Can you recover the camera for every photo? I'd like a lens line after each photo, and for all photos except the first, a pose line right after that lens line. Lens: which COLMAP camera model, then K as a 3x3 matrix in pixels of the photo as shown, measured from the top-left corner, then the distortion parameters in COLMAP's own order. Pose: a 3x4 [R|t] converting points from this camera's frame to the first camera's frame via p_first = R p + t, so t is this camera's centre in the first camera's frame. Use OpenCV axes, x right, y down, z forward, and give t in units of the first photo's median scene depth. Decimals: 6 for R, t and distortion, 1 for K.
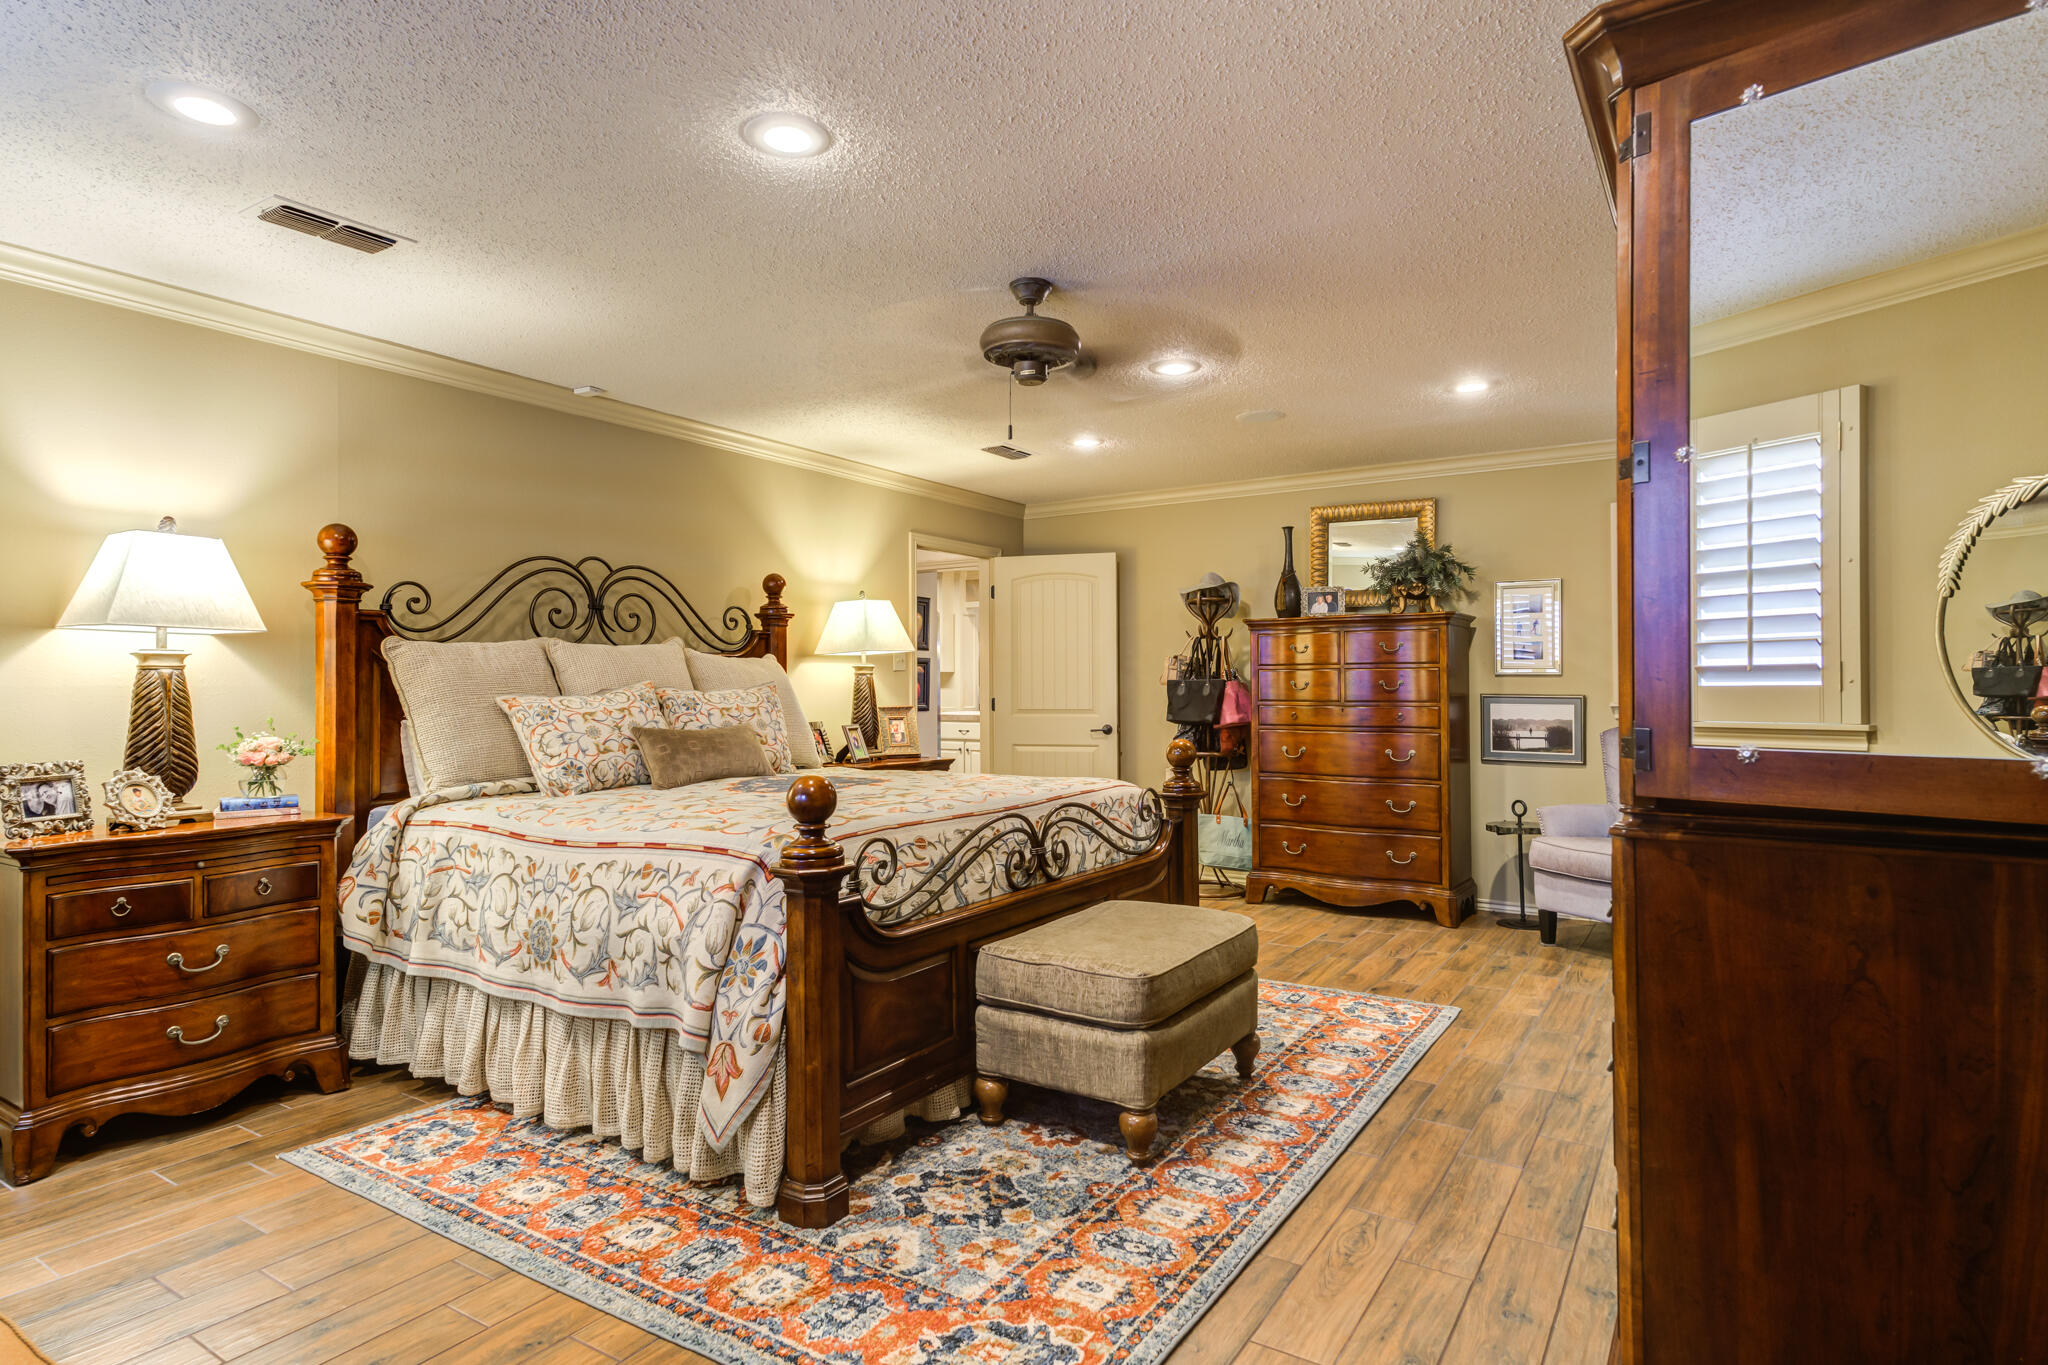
lens RADIAL K [[1094.4, 0, 1061.1], [0, 1094.4, 684.2], [0, 0, 1]] dist [0.025000, -0.003151]
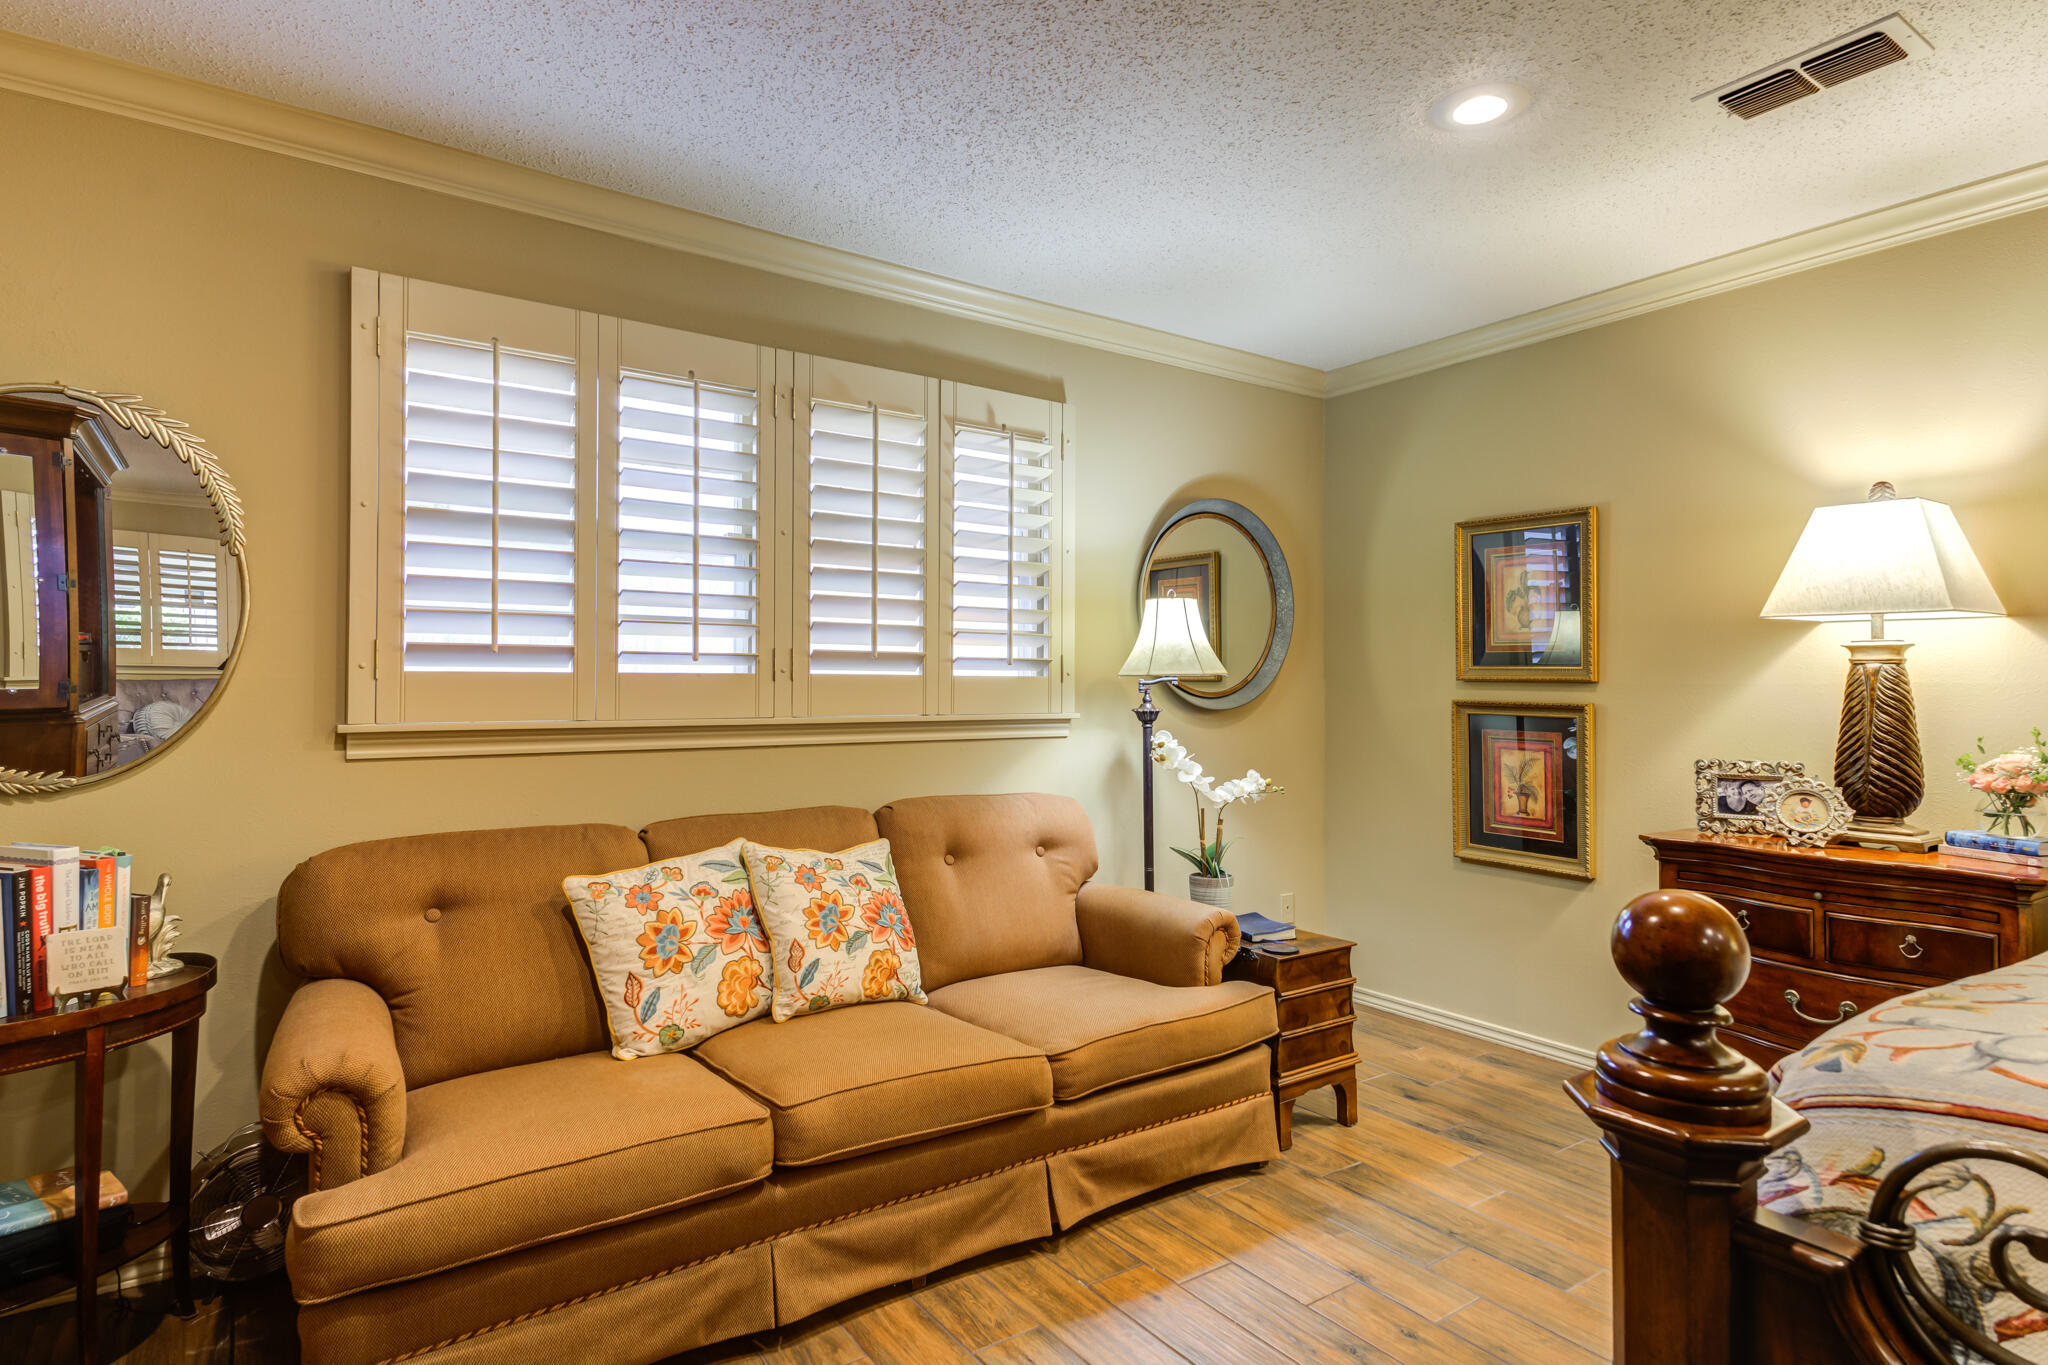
lens RADIAL K [[1094.4, 0, 1037.5], [0, 1094.4, 675.3], [0, 0, 1]] dist [0.025000, -0.003151]
pose [[-0.383705, -0.005031, -0.923442, 0.215669], [-0.000256, 0.999986, -0.005342, 0.000004], [0.923456, -0.001813, -0.383700, 0.731543]]
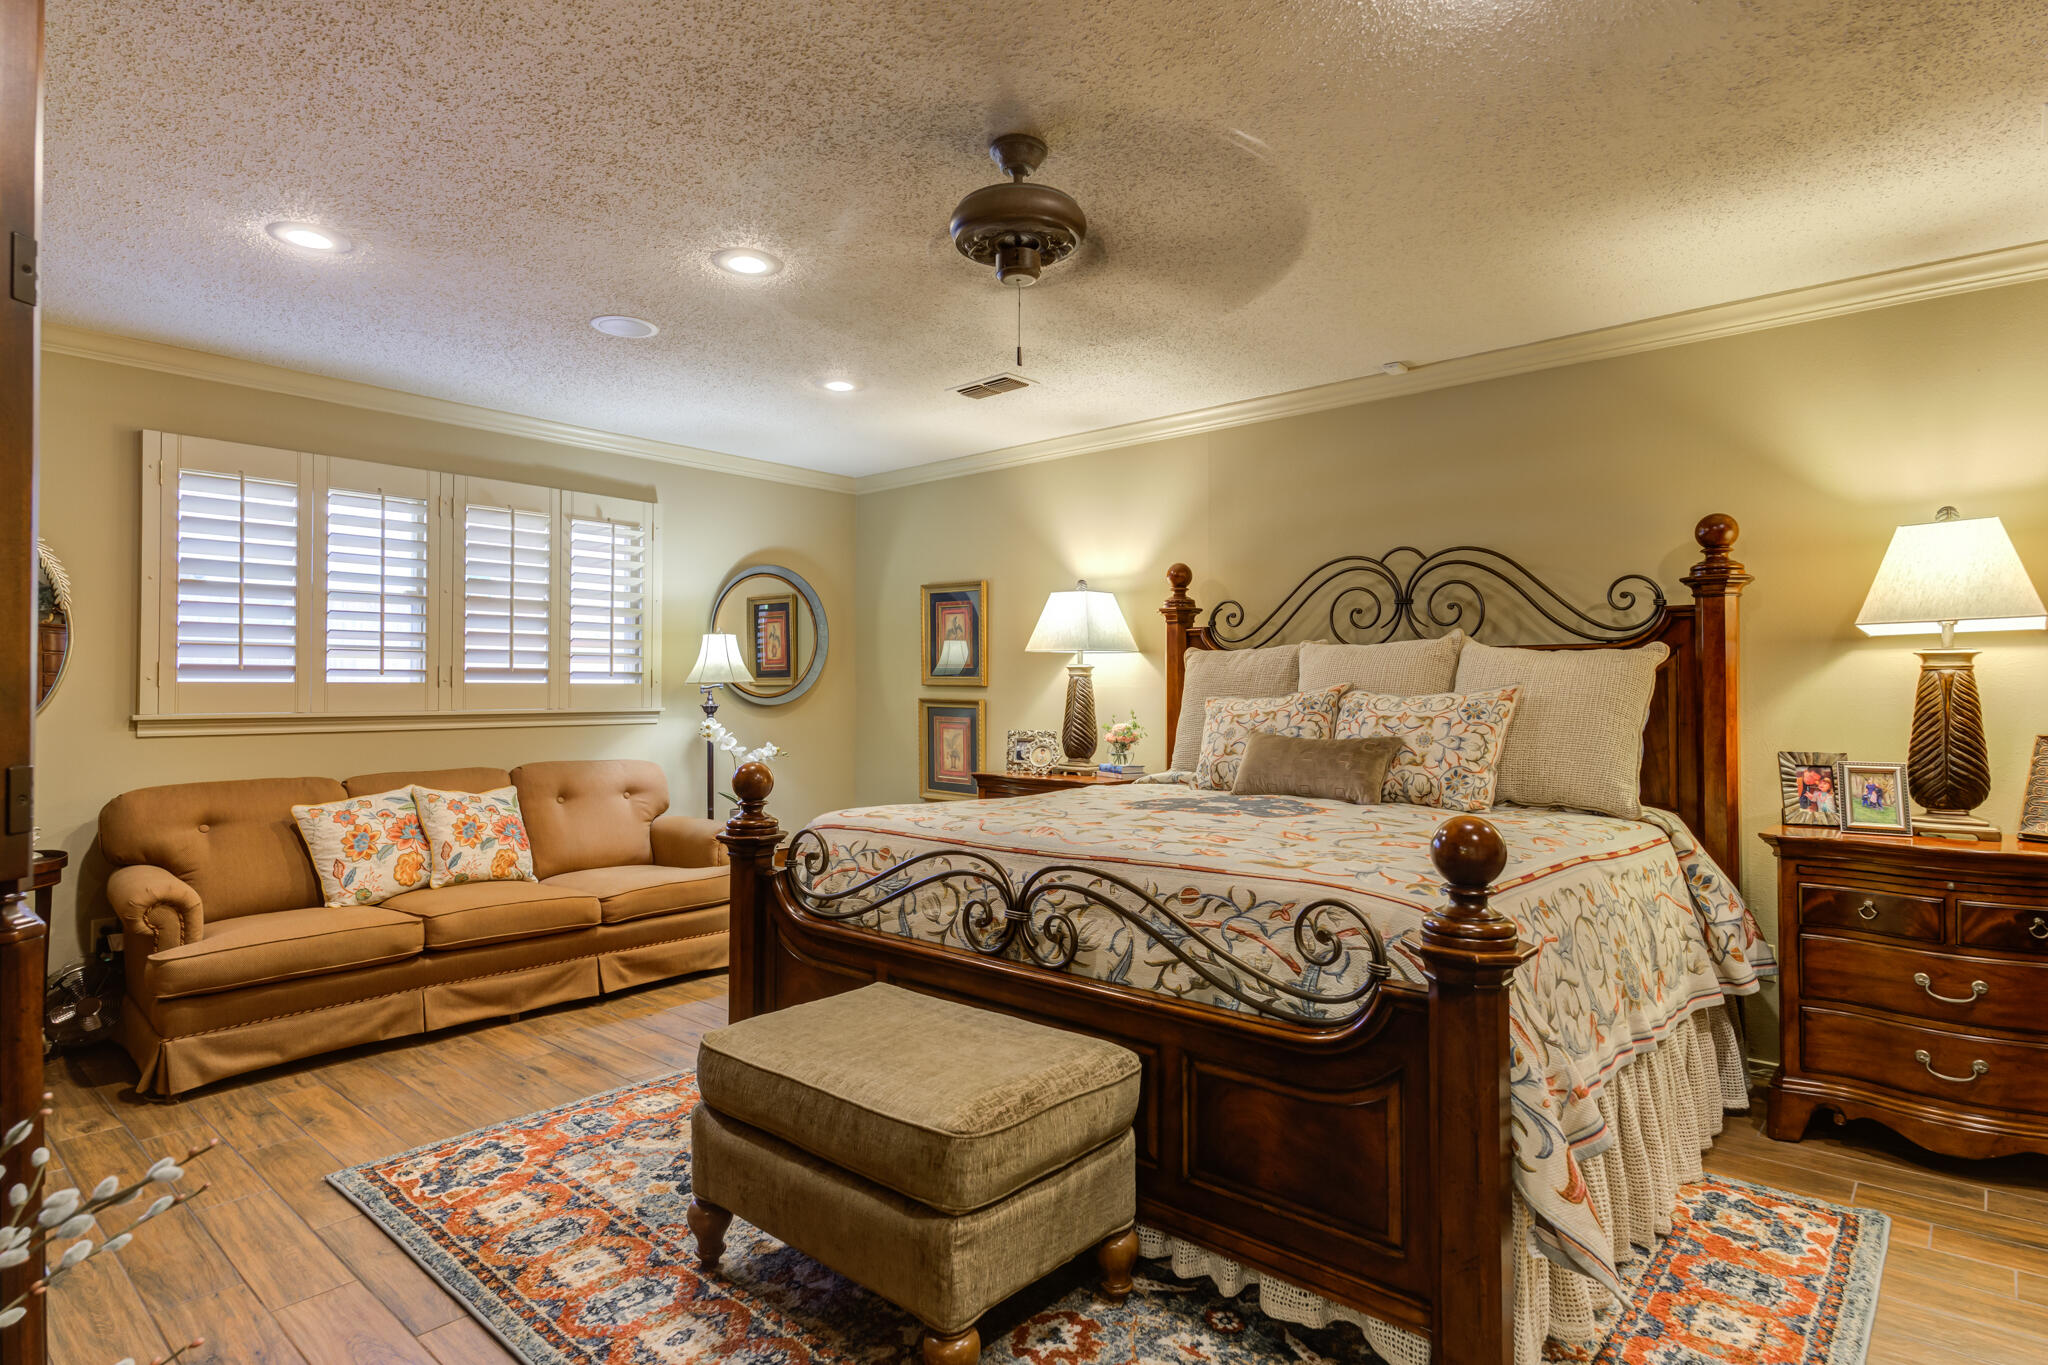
lens RADIAL K [[1094.4, 0, 1020.2], [0, 1094.4, 673.5], [0, 0, 1]] dist [0.025000, -0.003151]
pose [[-0.181924, -0.009437, -0.983267, 0.741515], [0.000799, 0.999952, -0.009745, -0.003456], [0.983312, -0.002559, -0.181908, 1.195702]]
